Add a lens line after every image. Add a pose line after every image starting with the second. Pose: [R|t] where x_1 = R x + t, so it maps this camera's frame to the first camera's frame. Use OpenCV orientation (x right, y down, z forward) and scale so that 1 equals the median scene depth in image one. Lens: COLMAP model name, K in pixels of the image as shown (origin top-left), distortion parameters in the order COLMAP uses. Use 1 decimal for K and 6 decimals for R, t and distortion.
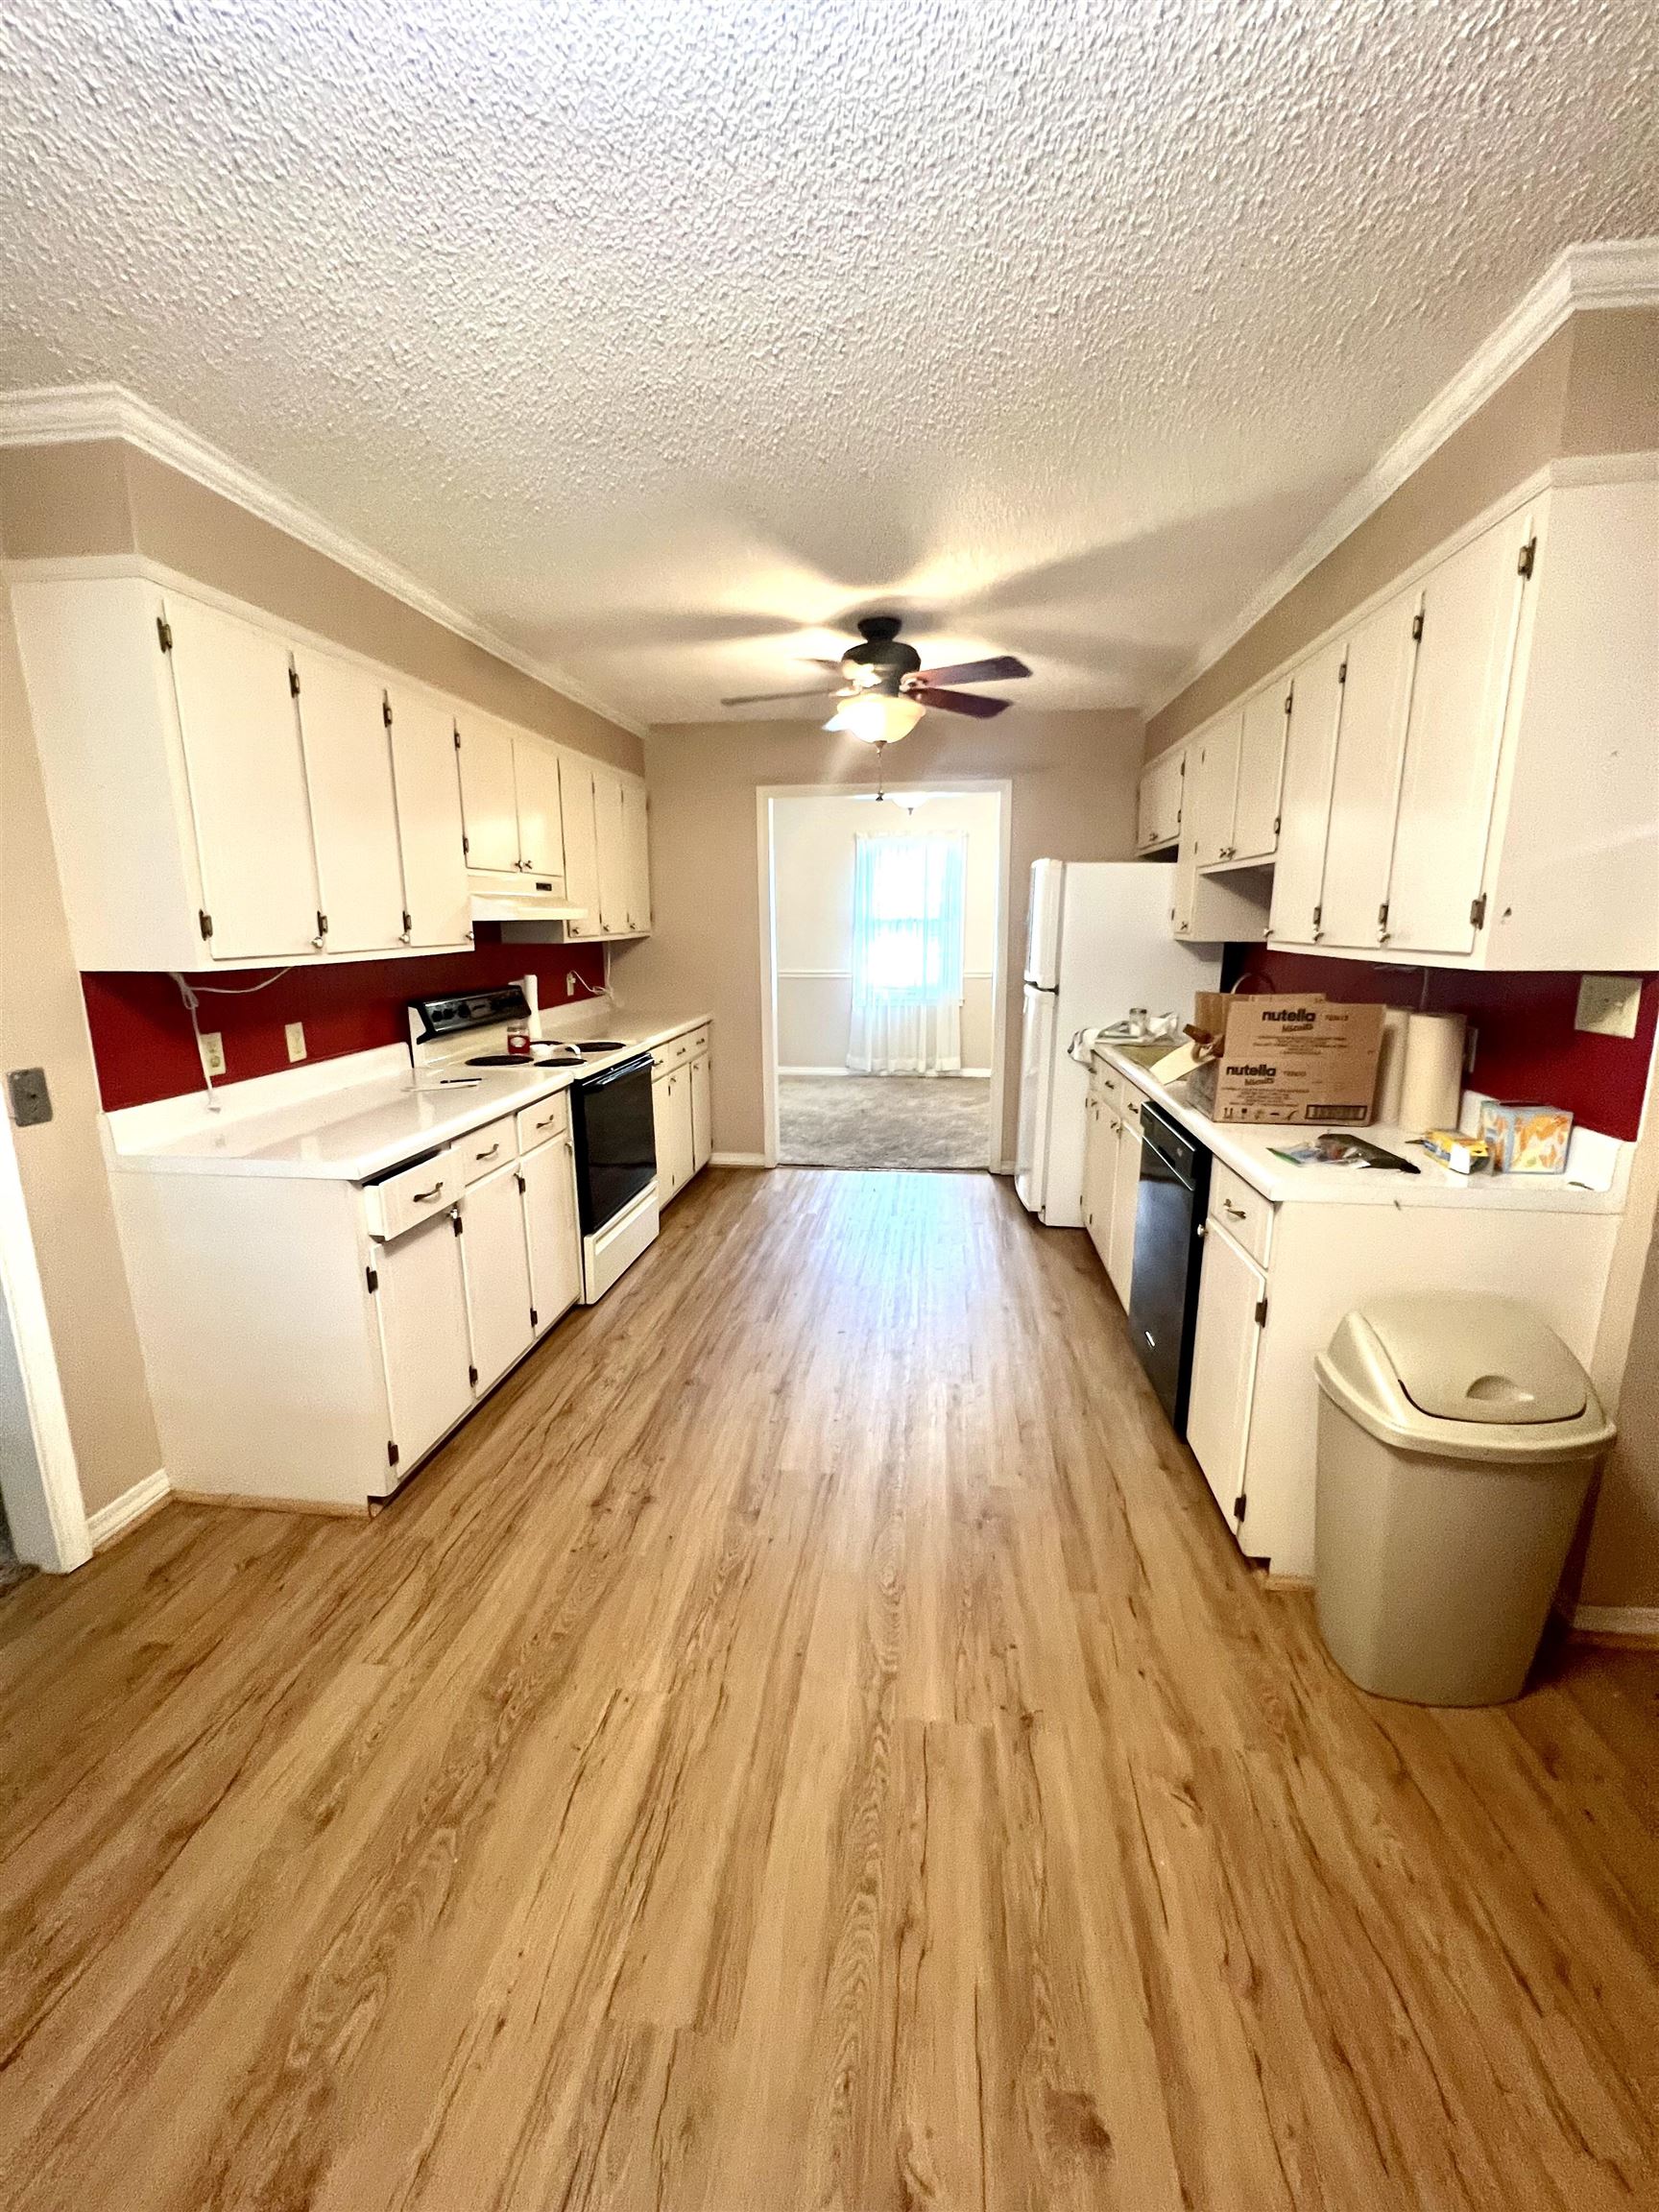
lens RADIAL K [[889.1, 0, 829.6], [0, 889.1, 1110.4], [0, 0, 1]] dist [0.000773, -0.000031]
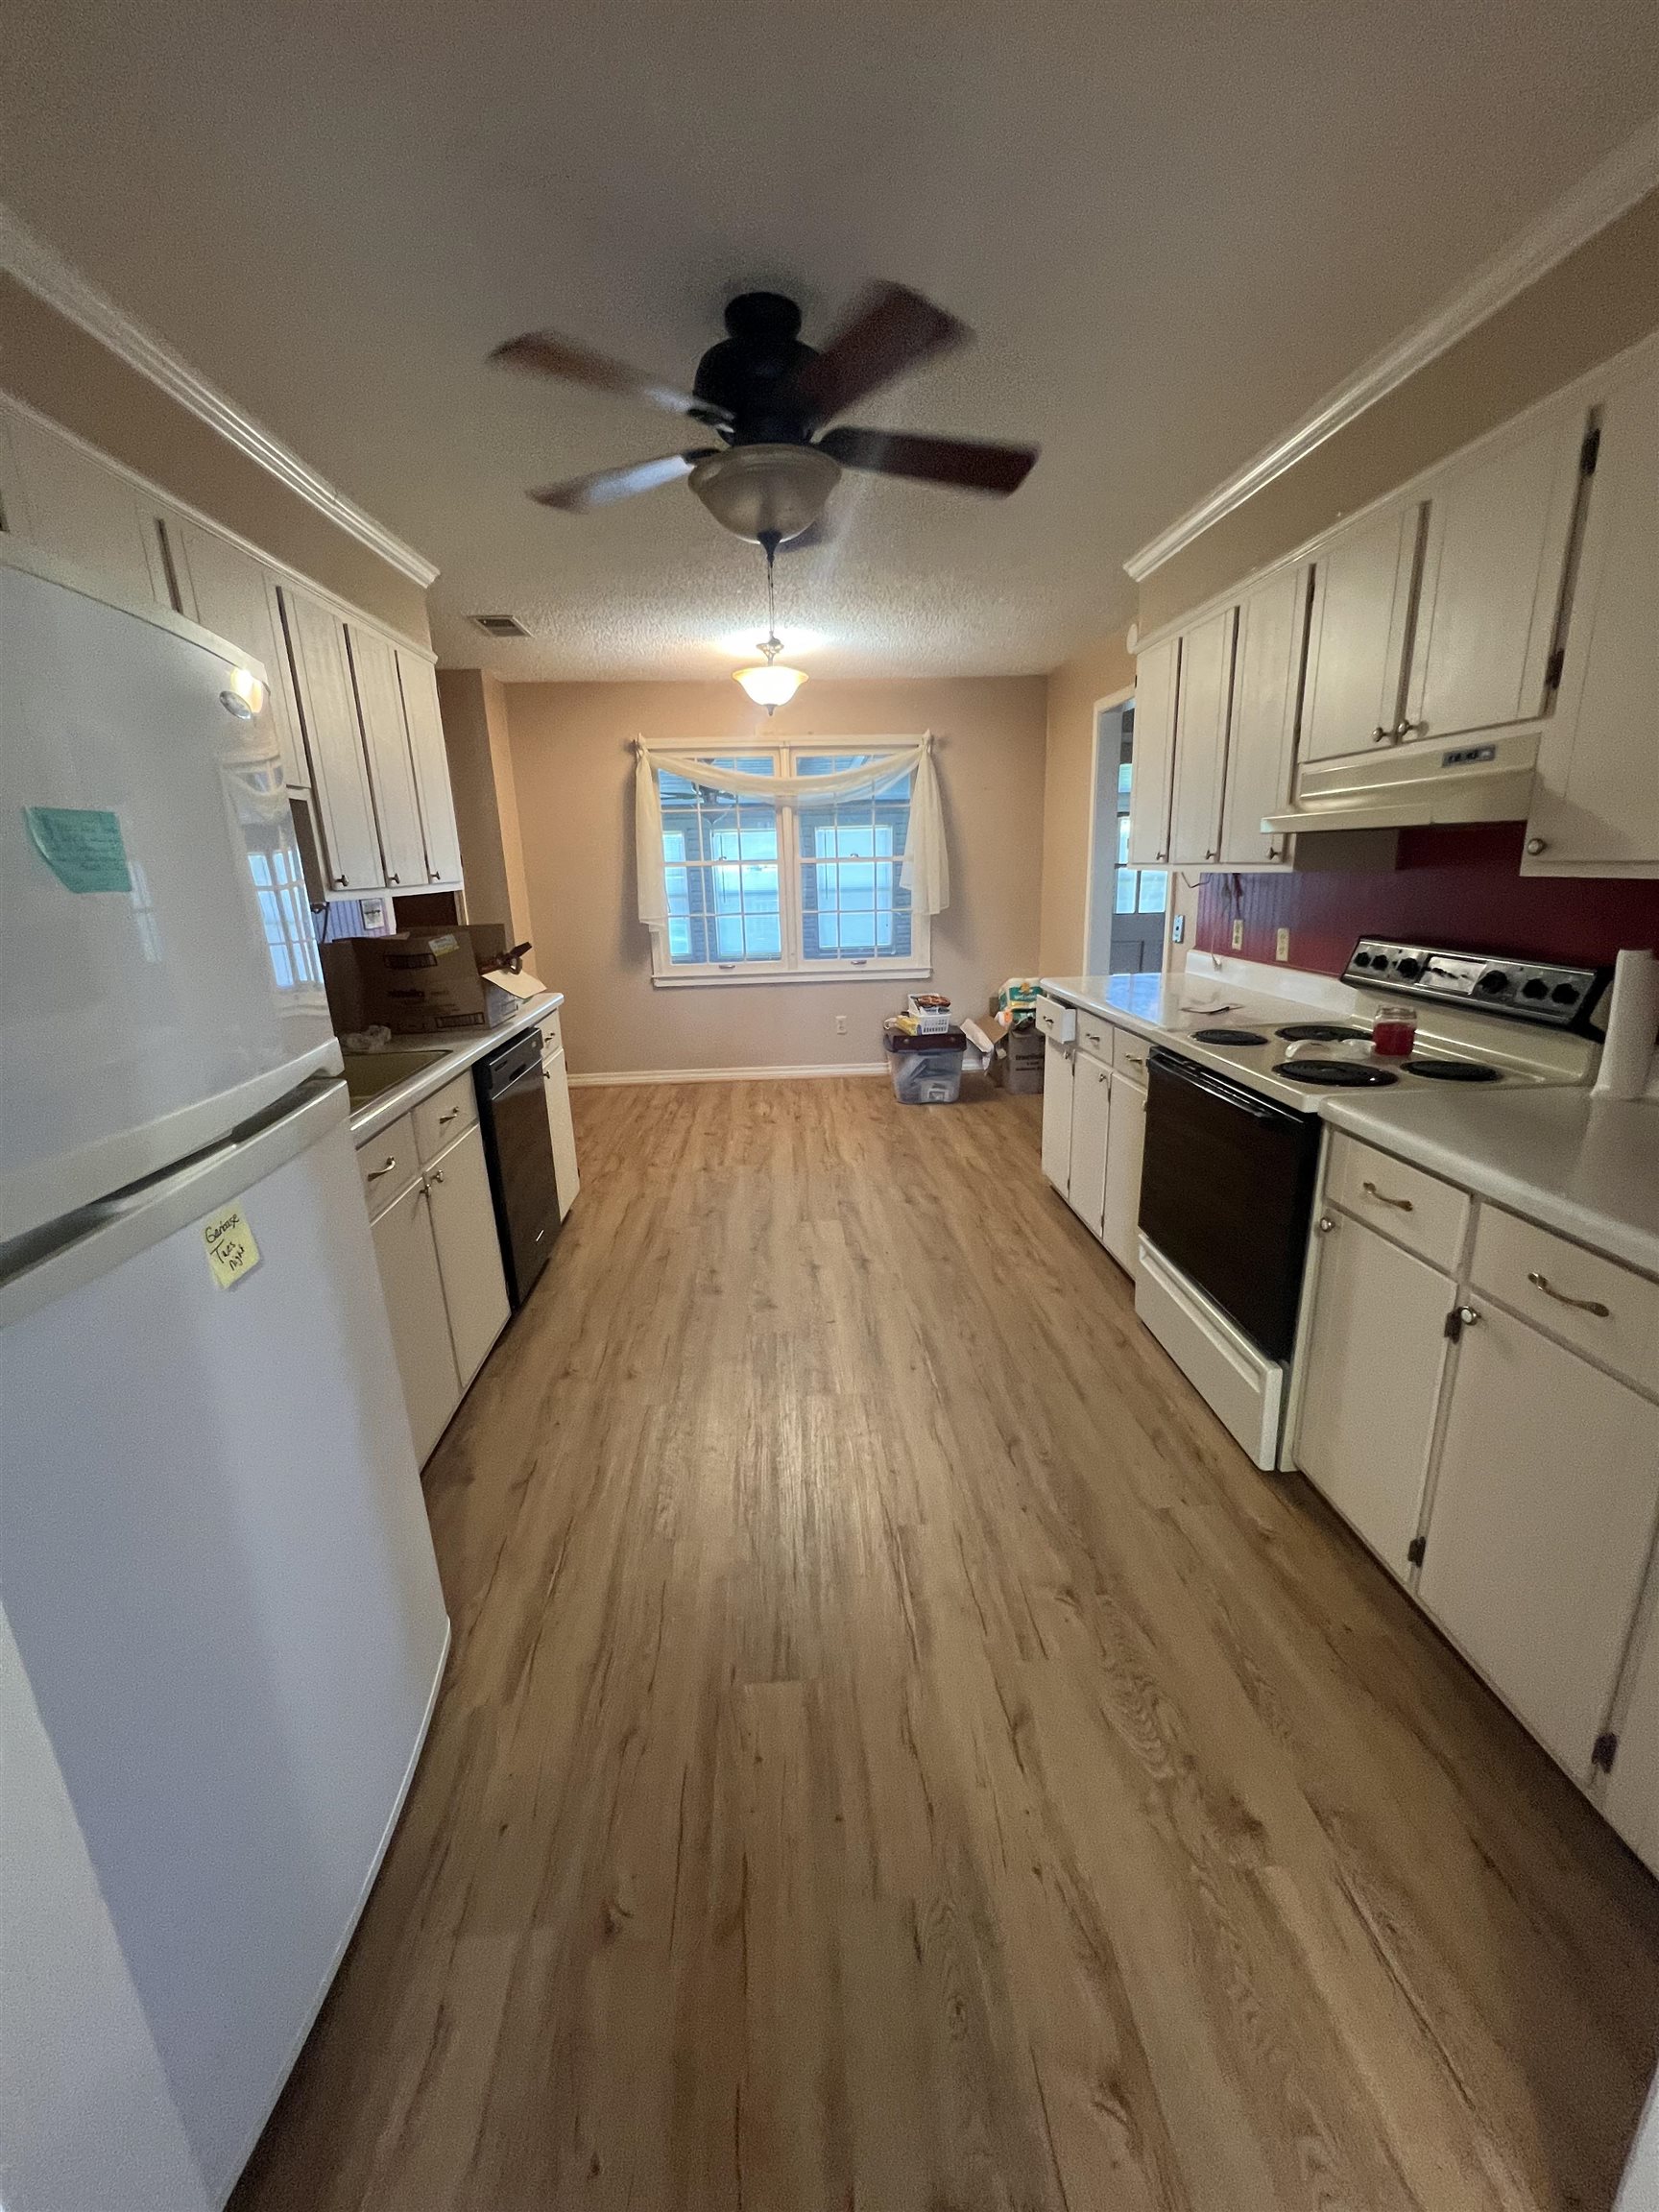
lens RADIAL K [[889.1, 0, 831.4], [0, 889.1, 1100.7], [0, 0, 1]] dist [0.000773, -0.000031]
pose [[-0.981838, 0.082886, -0.170657, 0.226989], [-0.004145, 0.889931, 0.456076, -0.543672], [0.189675, 0.448500, -0.873425, 2.588823]]
